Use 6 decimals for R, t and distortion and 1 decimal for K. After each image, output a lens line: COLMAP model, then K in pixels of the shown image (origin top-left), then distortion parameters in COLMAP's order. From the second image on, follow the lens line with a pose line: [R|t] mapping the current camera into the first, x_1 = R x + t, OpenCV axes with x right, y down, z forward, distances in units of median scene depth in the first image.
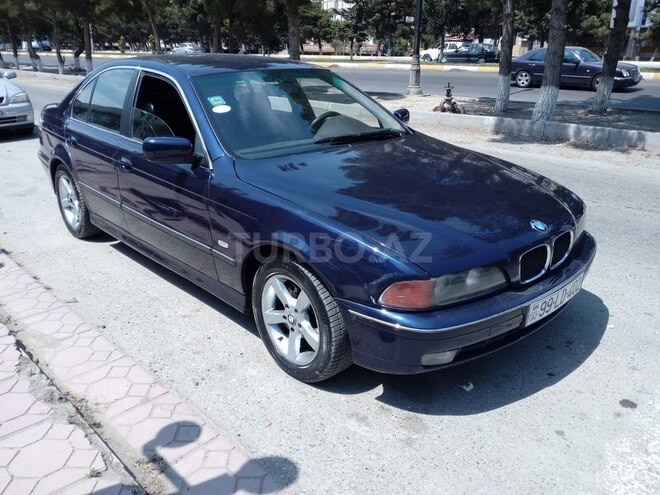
lens RADIAL K [[543.5, 0, 336.9], [0, 543.5, 248.0], [0, 0, 1]] dist [0.029685, -0.059493]
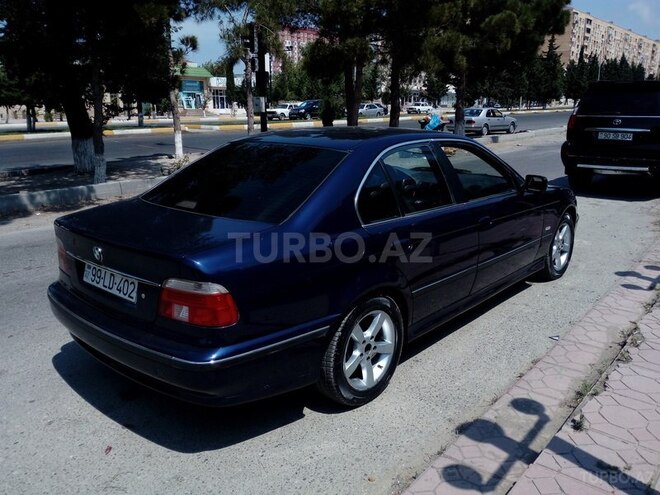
lens RADIAL K [[543.5, 0, 336.9], [0, 543.5, 248.0], [0, 0, 1]] dist [0.029685, -0.059493]
pose [[-0.113726, -0.227917, 0.967016, -1.405384], [0.334951, 0.907552, 0.253294, -0.473603], [-0.935347, 0.352709, -0.026871, 1.329409]]
